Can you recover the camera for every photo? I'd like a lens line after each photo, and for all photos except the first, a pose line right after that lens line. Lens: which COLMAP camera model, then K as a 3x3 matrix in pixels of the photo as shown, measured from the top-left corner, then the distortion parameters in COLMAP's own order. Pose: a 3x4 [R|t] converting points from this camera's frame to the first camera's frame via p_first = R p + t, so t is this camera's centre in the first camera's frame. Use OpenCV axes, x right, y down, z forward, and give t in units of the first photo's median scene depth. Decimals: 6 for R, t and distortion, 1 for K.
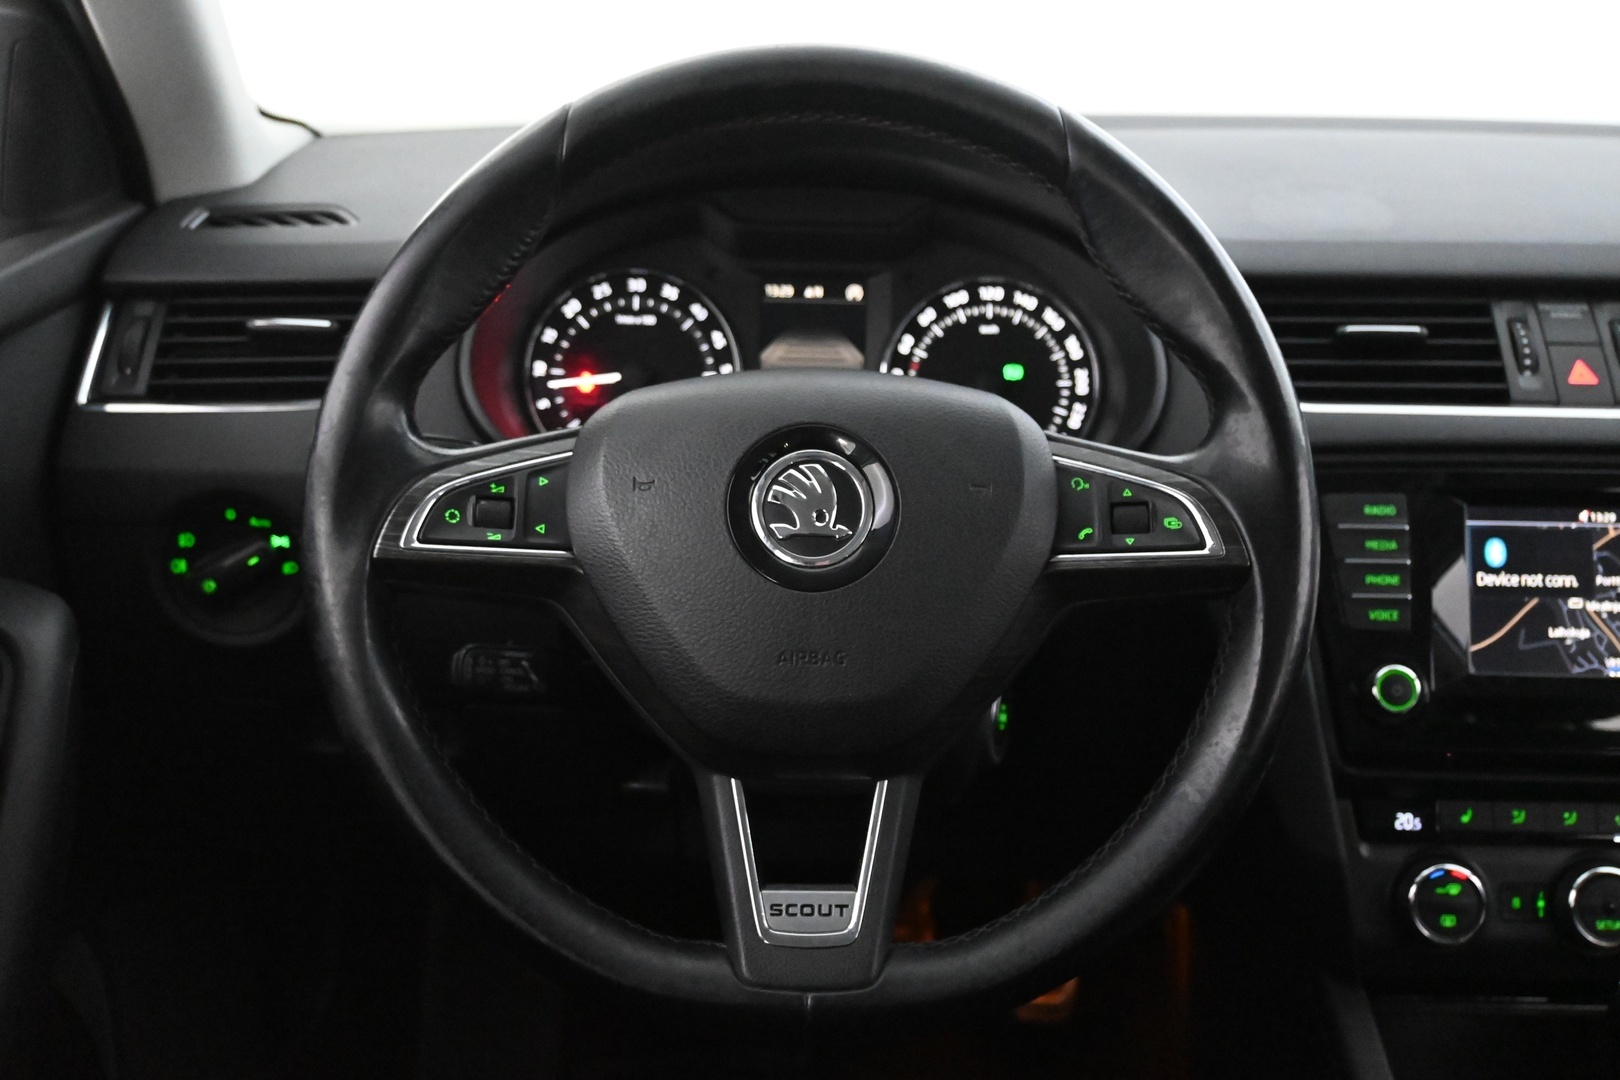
lens RADIAL K [[1804.2, 0, 822.9], [0, 1804.2, 543.7], [0, 0, 1]] dist [0.010708, 0.000000]
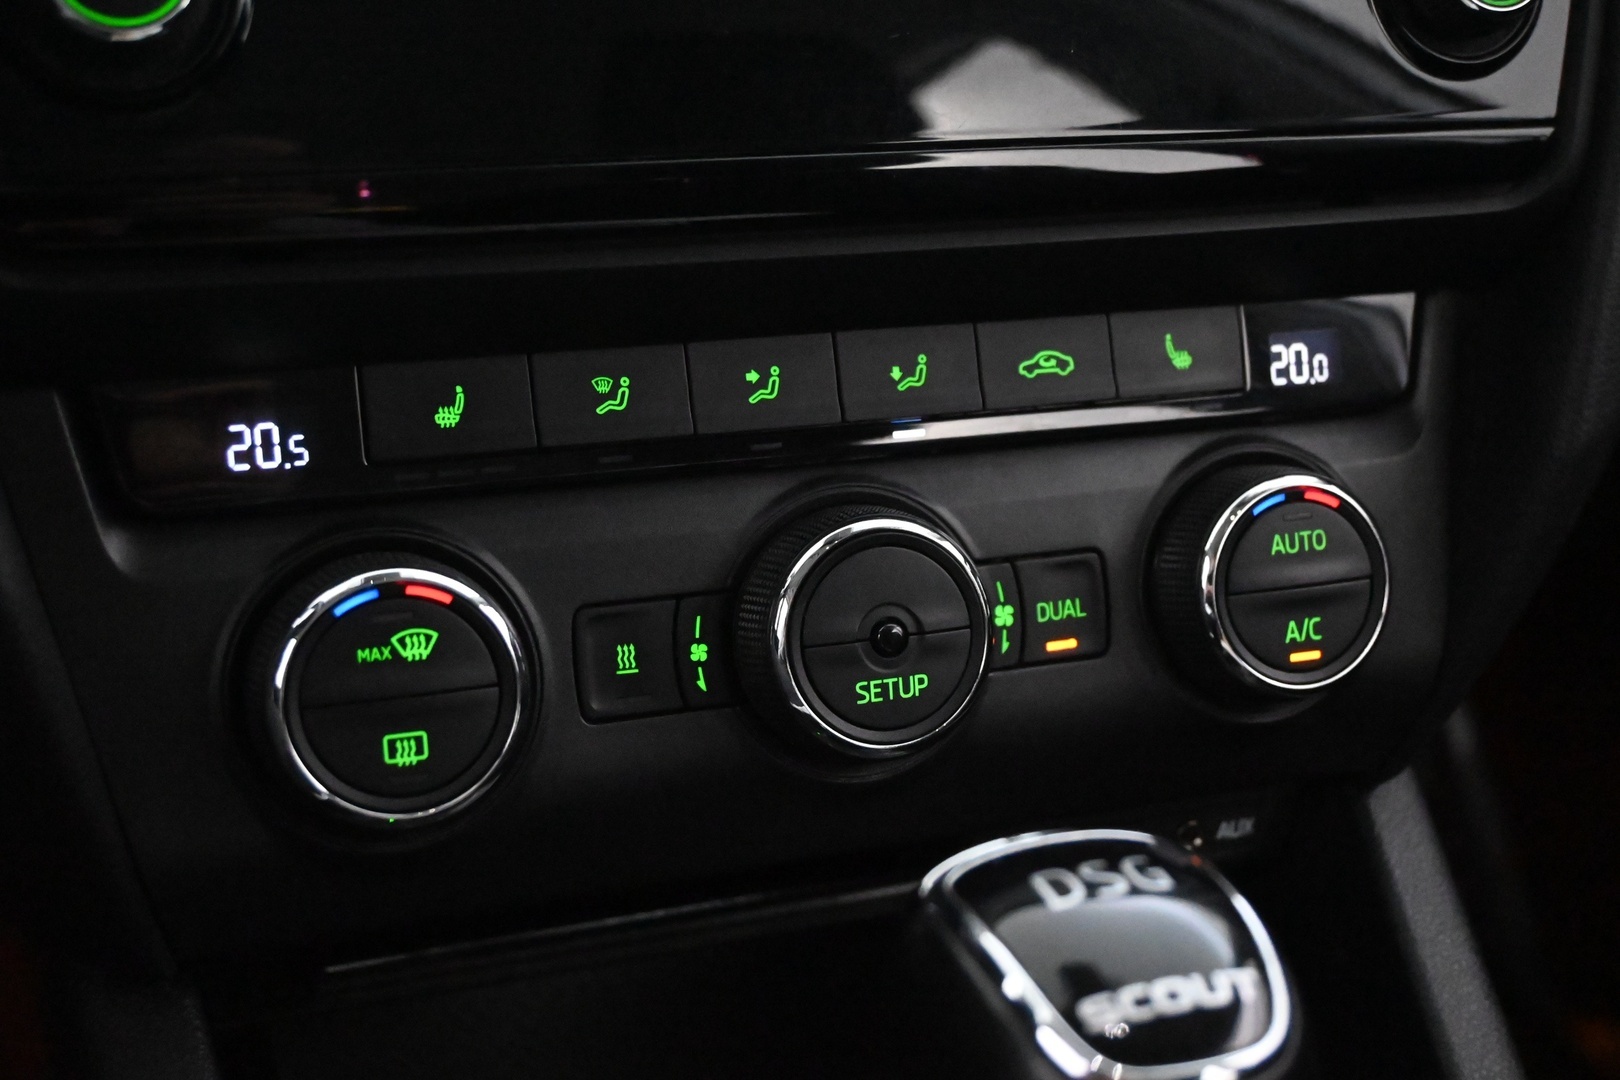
lens RADIAL K [[2238.8, 0, 806.6], [0, 2238.8, 541.4], [0, 0, 1]] dist [0.036913, 0.000000]
pose [[0.933744, -0.114075, 0.339278, 0.258906], [0.074080, 0.988923, 0.128624, 0.118781], [-0.350192, -0.094968, 0.931851, 0.570631]]
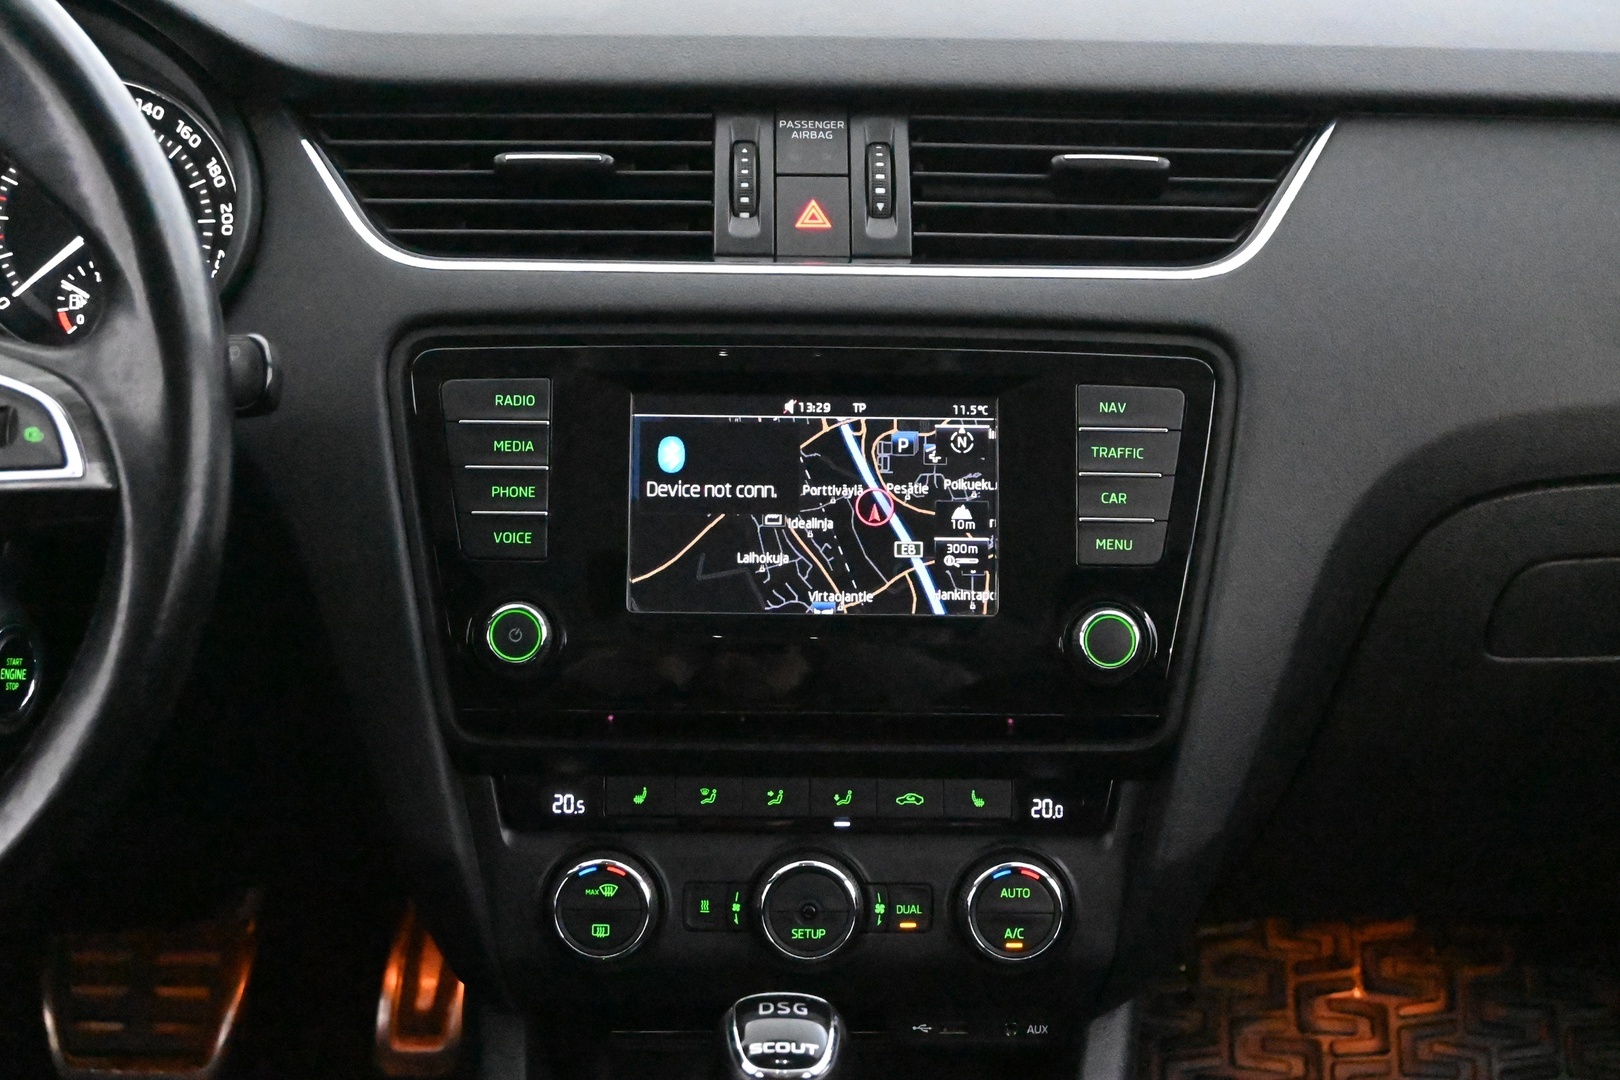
lens RADIAL K [[2860.6, 0, 803.5], [0, 2860.6, 543.9], [0, 0, 1]] dist [0.046342, 0.000000]
pose [[0.999901, -0.005617, 0.012928, 0.379823], [0.004809, 0.998080, 0.061757, -0.029316], [-0.013250, -0.061688, 0.998008, -0.197256]]
